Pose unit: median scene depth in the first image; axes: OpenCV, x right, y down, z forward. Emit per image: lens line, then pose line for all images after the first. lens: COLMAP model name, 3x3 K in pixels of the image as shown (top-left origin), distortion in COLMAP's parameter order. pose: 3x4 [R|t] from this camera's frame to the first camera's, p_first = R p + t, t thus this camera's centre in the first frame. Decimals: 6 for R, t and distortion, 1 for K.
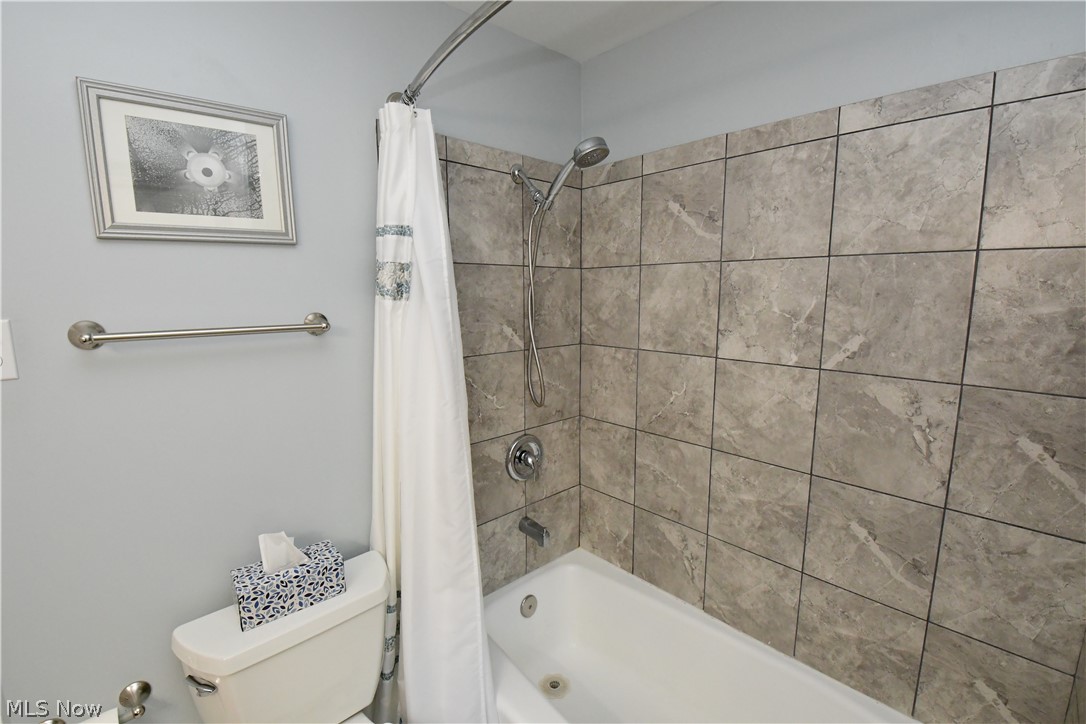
lens RADIAL K [[482.1, 0, 541.0], [0, 482.1, 362.9], [0, 0, 1]] dist [-0.020290, -0.003817]
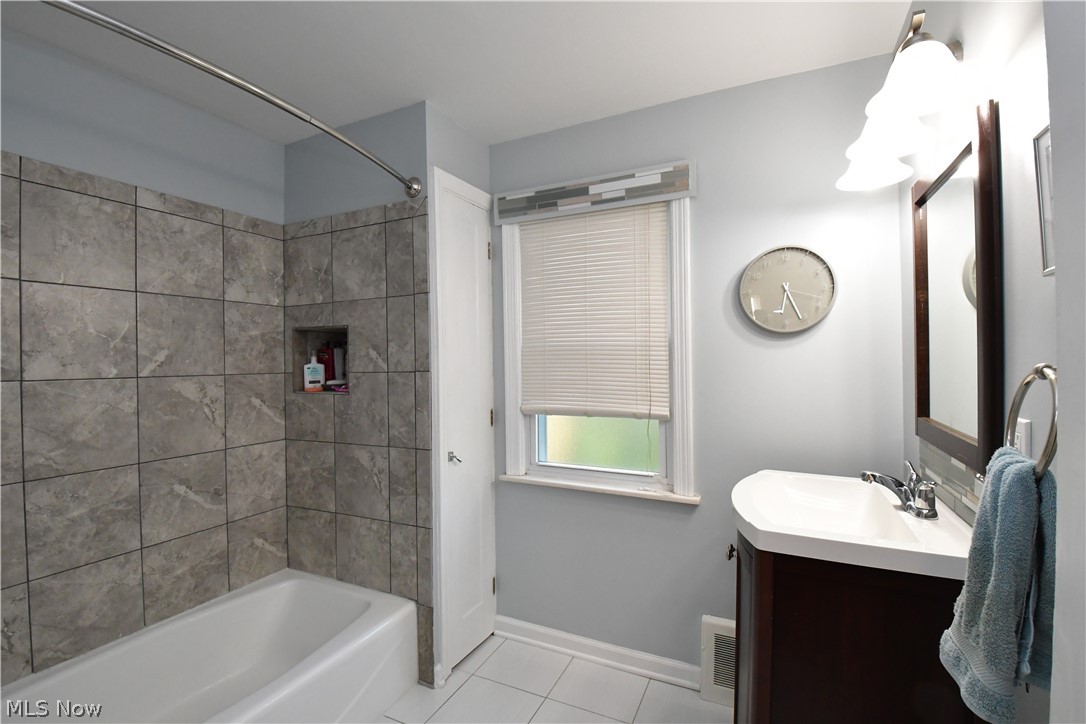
lens RADIAL K [[482.1, 0, 549.3], [0, 482.1, 361.4], [0, 0, 1]] dist [-0.020290, -0.003817]
pose [[-0.381096, 0.010358, 0.924477, -1.038794], [0.157571, 0.986035, 0.053908, 0.077923], [-0.911009, 0.166215, -0.377407, 0.473949]]
